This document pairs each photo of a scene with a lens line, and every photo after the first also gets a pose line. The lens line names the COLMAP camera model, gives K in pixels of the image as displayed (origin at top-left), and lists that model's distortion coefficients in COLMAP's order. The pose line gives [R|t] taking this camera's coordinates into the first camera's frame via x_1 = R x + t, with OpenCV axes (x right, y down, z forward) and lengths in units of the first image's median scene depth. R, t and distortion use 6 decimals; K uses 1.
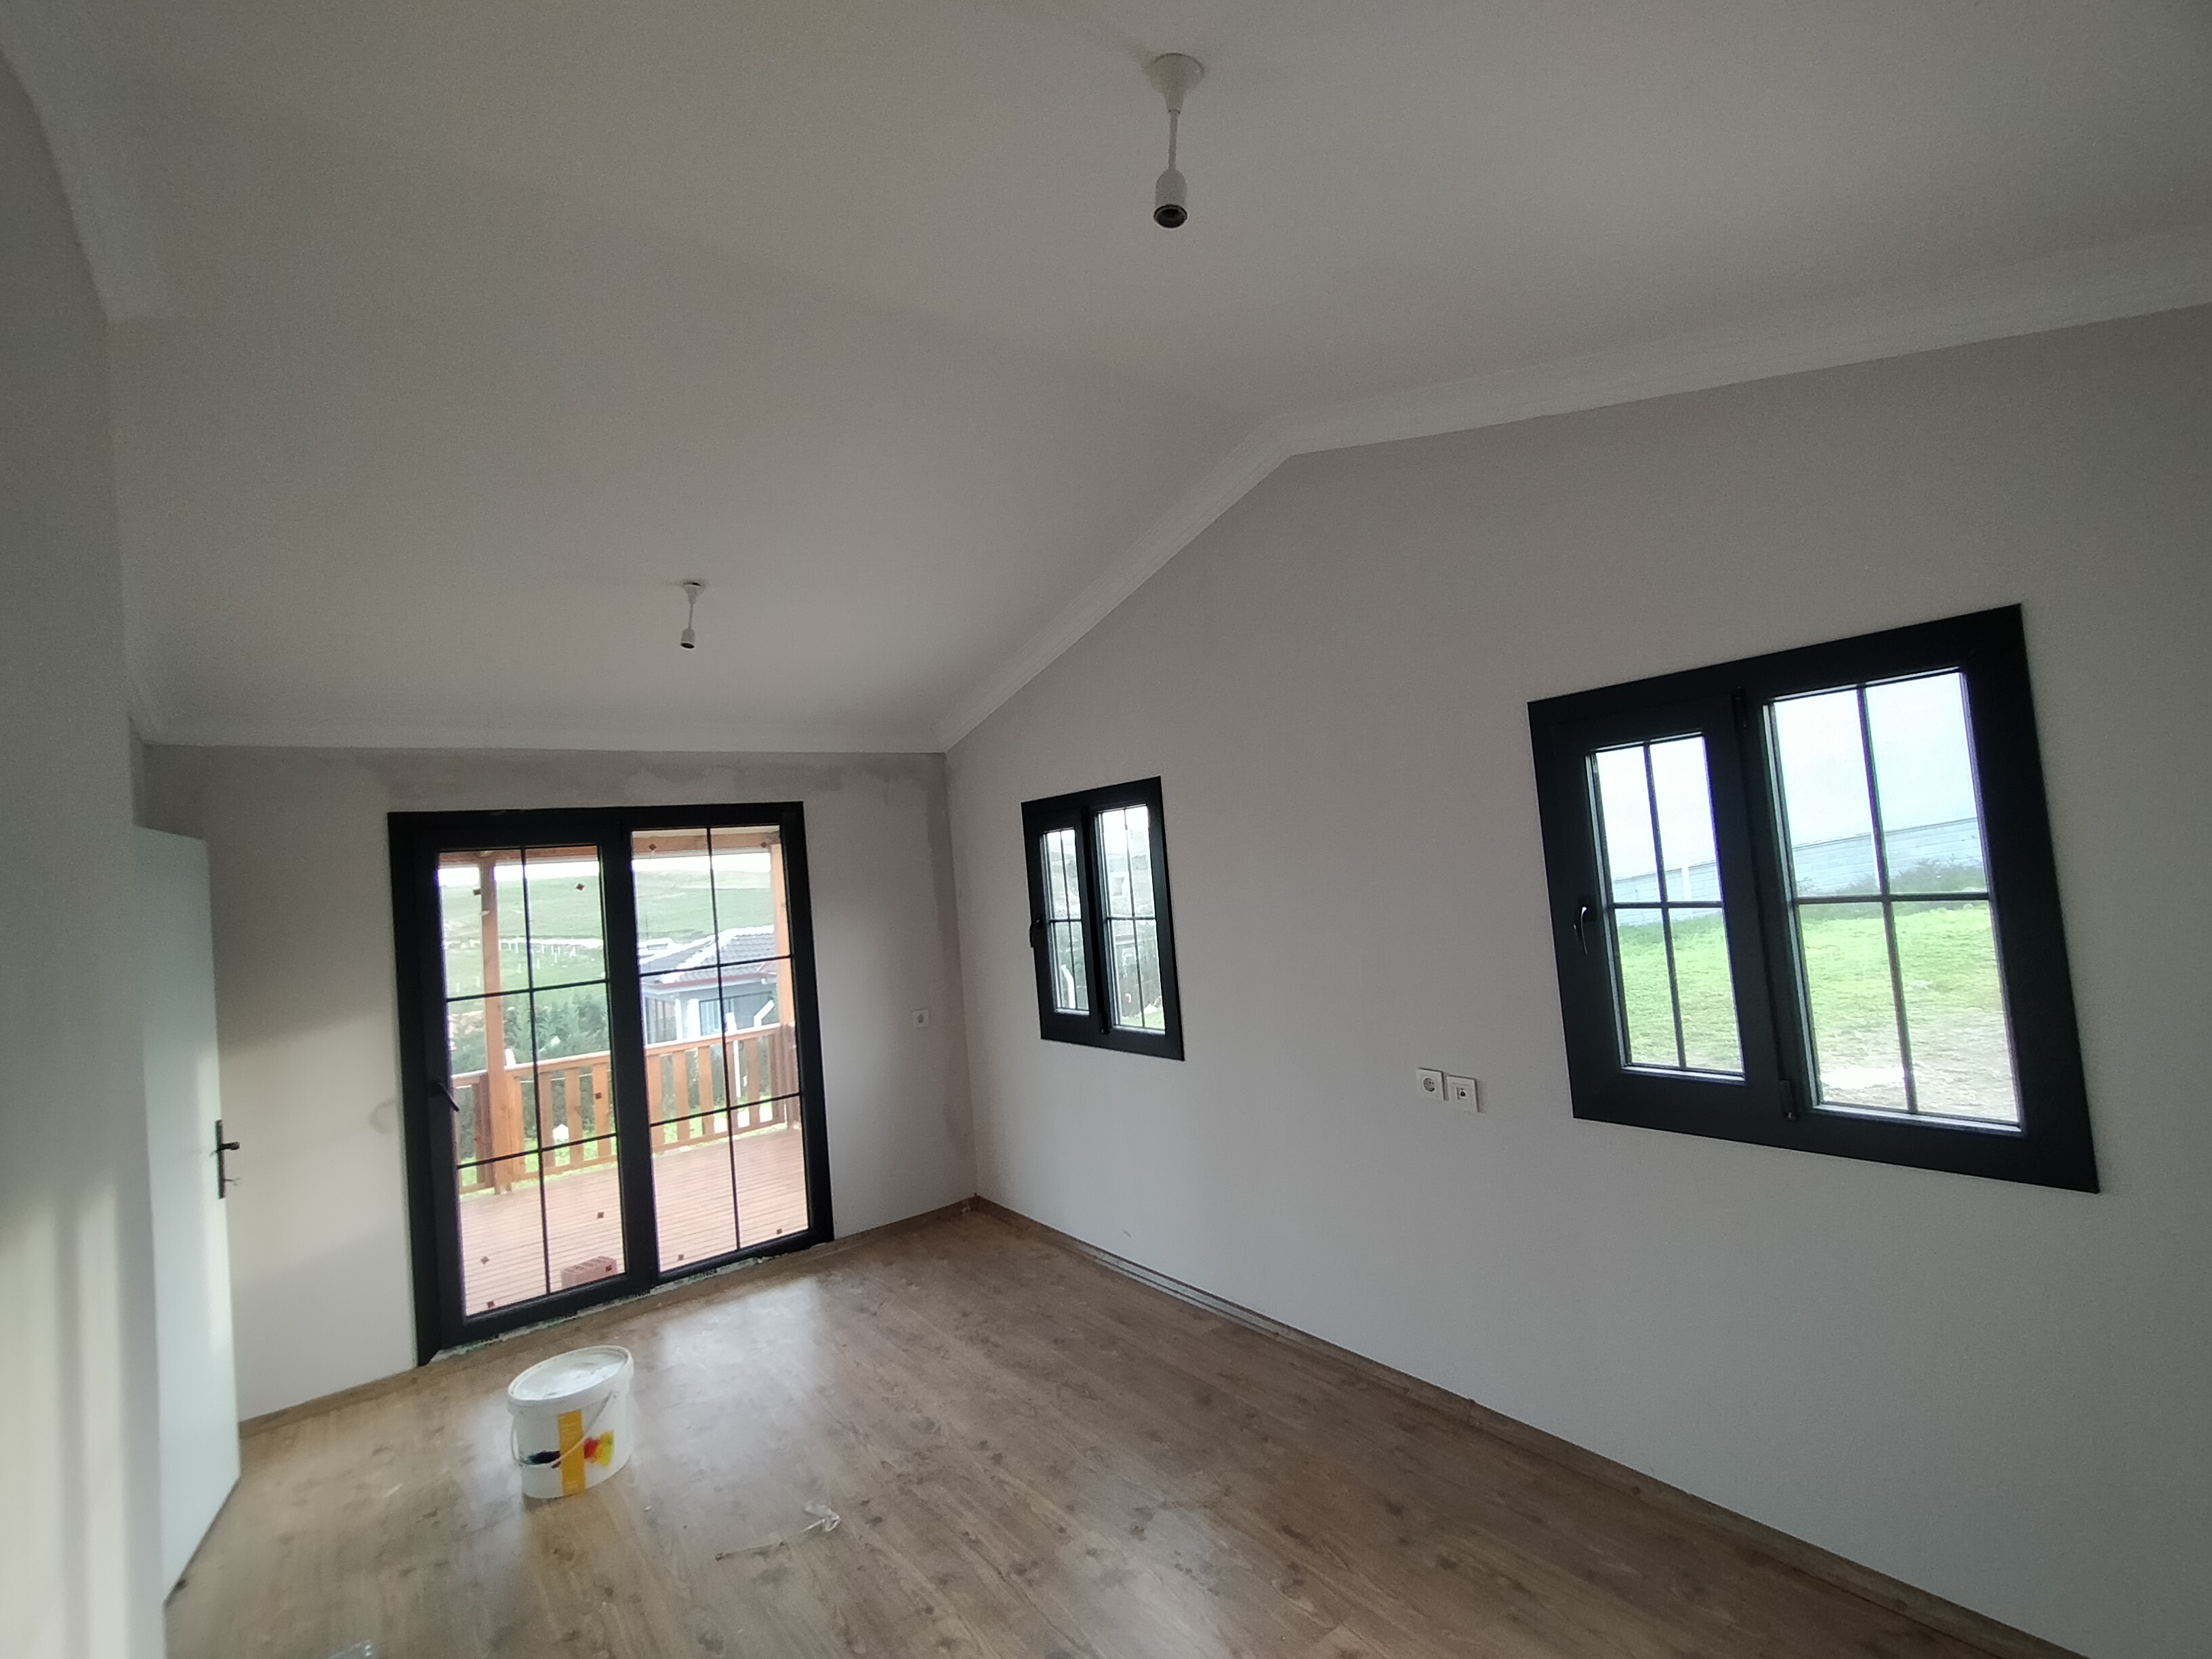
lens RADIAL K [[1013.3, 0, 1072.4], [0, 1013.3, 822.7], [0, 0, 1]] dist [0.001375, 0.000034]
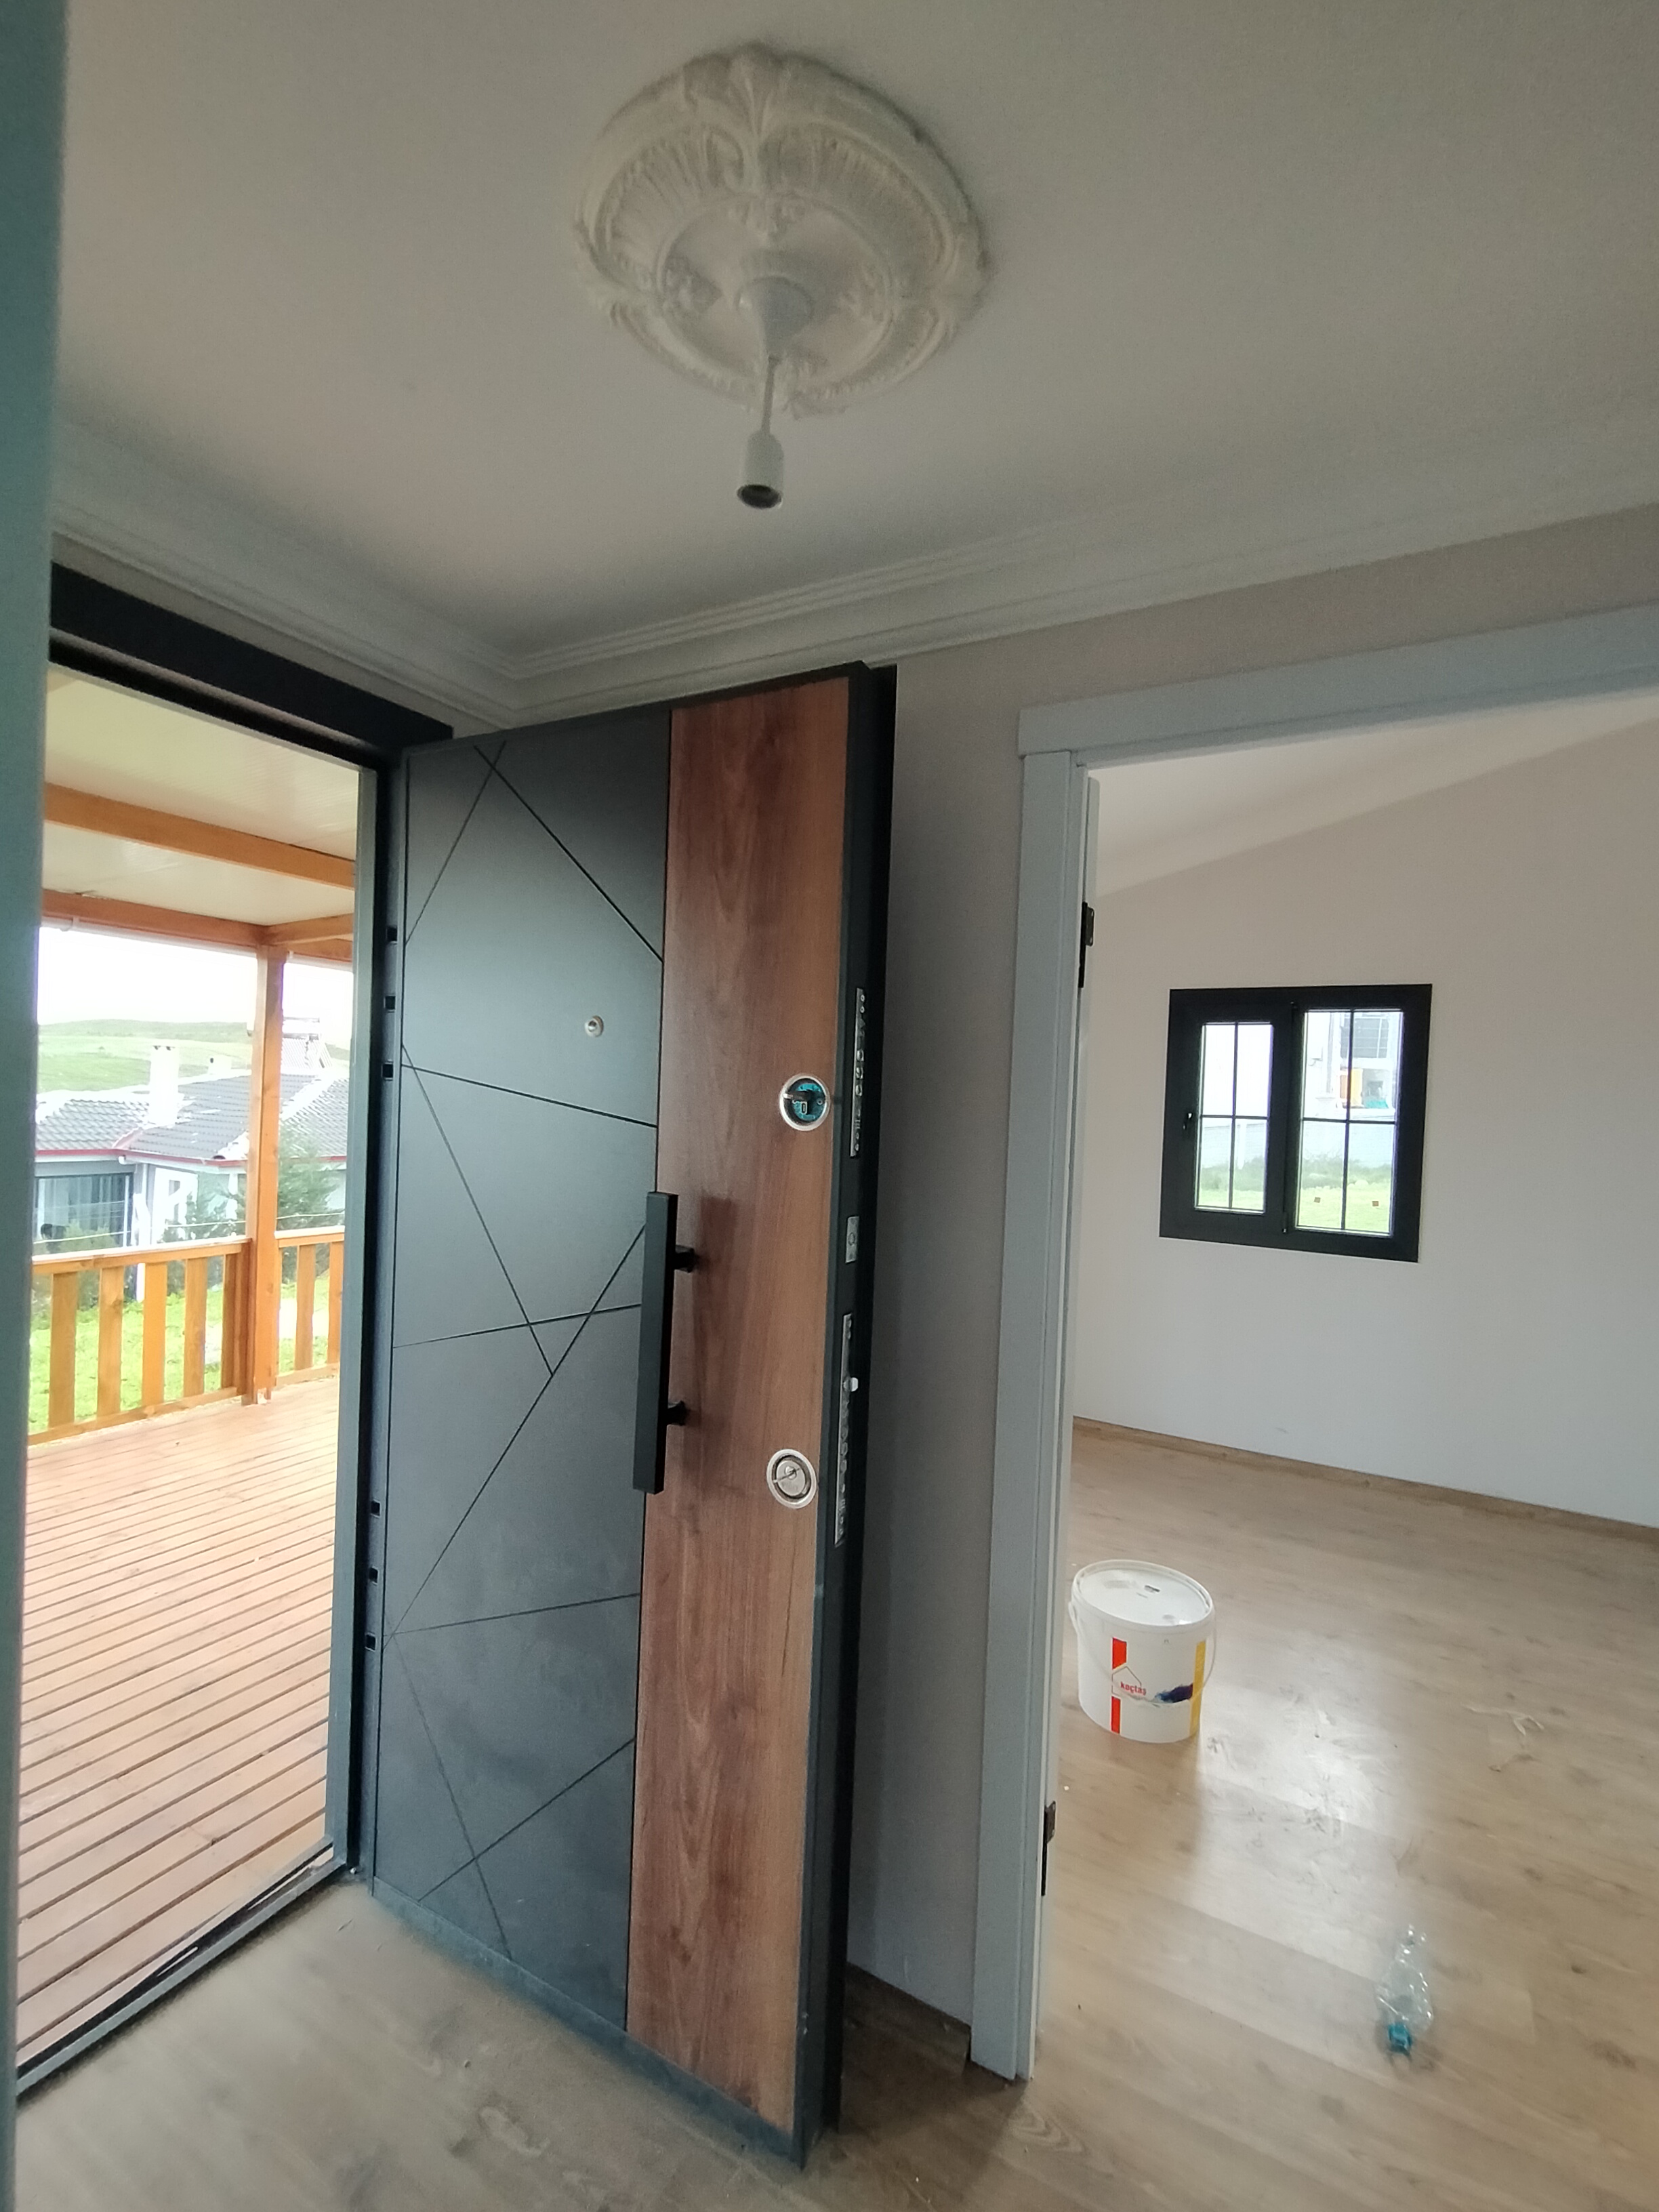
lens RADIAL K [[1013.3, 0, 829.5], [0, 1013.3, 1106.0], [0, 0, 1]] dist [0.001375, 0.000034]
pose [[0.908250, 0.115590, 0.402145, -0.843594], [-0.136177, 0.990420, 0.022877, 0.130425], [-0.395649, -0.075541, 0.915290, 0.293439]]
